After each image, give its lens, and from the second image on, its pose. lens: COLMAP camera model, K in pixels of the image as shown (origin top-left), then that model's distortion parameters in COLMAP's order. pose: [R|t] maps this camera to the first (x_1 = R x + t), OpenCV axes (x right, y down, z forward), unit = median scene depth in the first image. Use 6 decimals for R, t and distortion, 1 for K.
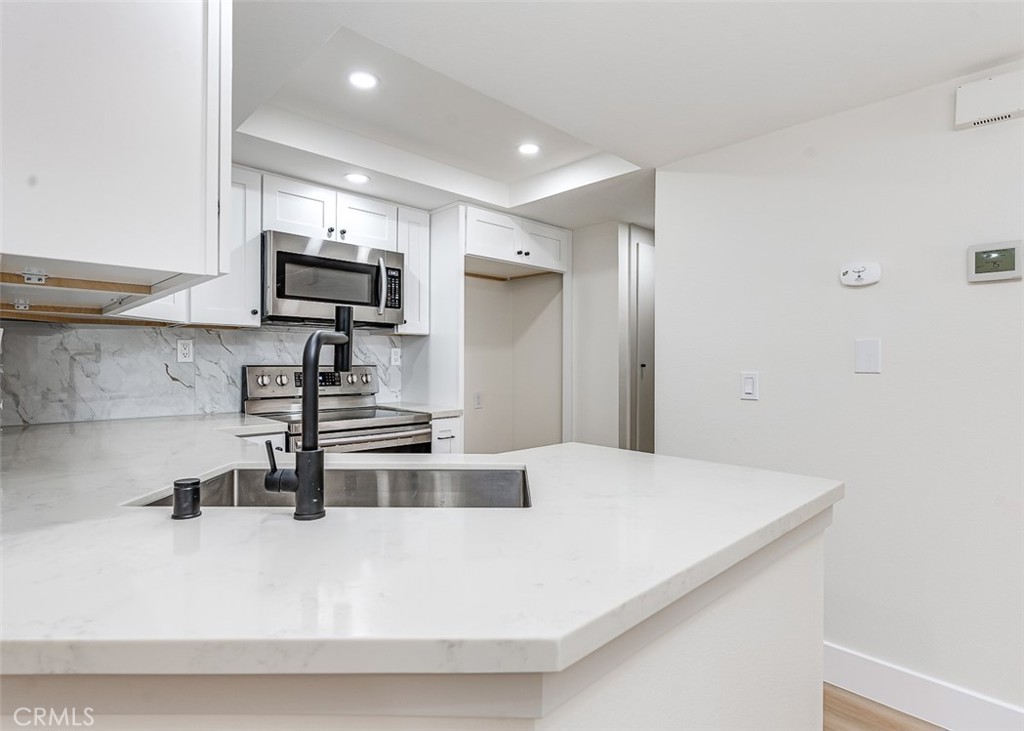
lens RADIAL K [[530.4, 0, 491.2], [0, 530.4, 364.3], [0, 0, 1]] dist [0.018419, -0.000630]
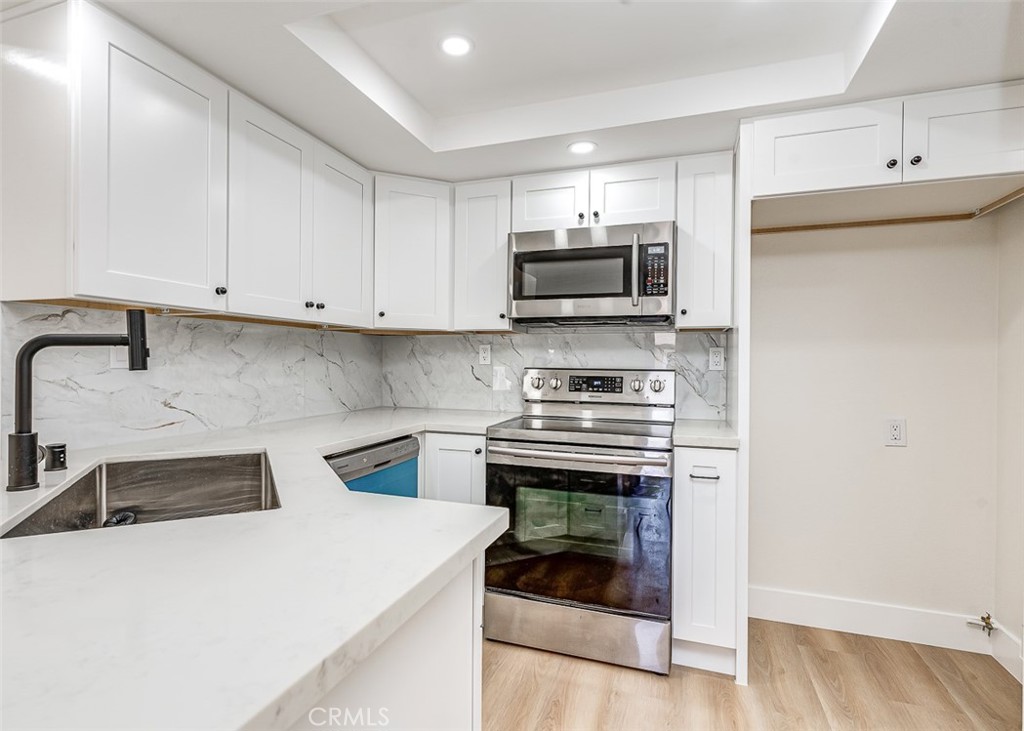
lens RADIAL K [[530.4, 0, 491.2], [0, 530.4, 364.3], [0, 0, 1]] dist [0.018419, -0.000630]
pose [[0.454323, 0.004150, -0.890828, 0.411182], [-0.011732, 0.999930, -0.001325, -0.002404], [0.890760, 0.011054, 0.454340, 0.458135]]
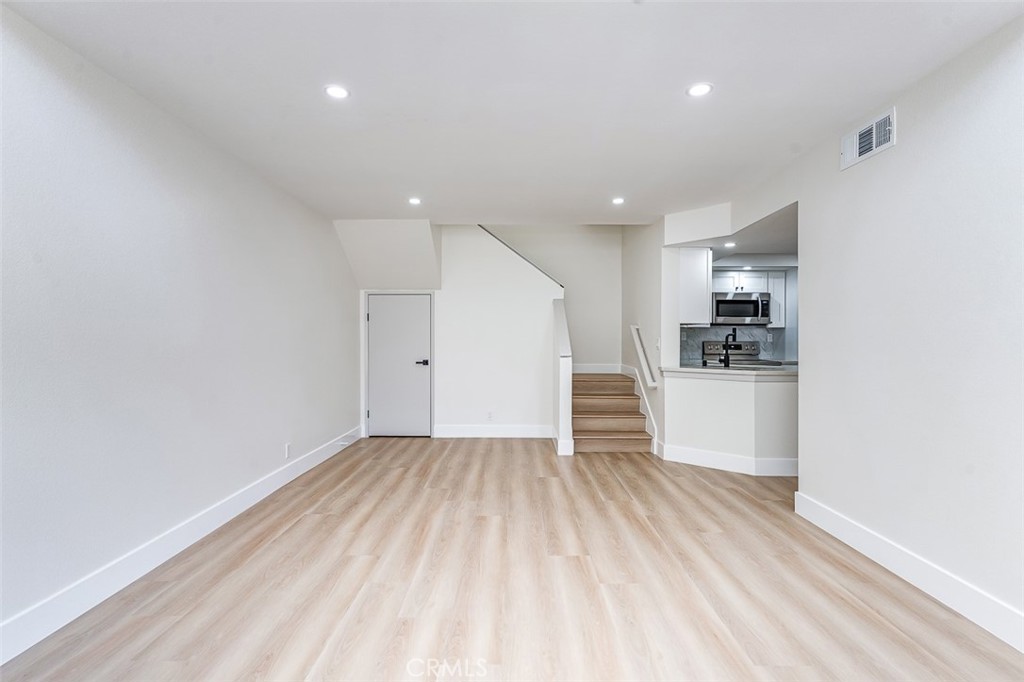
lens RADIAL K [[492.9, 0, 512.0], [0, 492.9, 341.0], [0, 0, 1]] dist [0.003892, 0.000203]
pose [[0.730520, -0.001829, -0.682889, 0.511564], [-0.000357, 0.999995, -0.003060, 0.007333], [0.682891, 0.002479, 0.730516, -1.425391]]
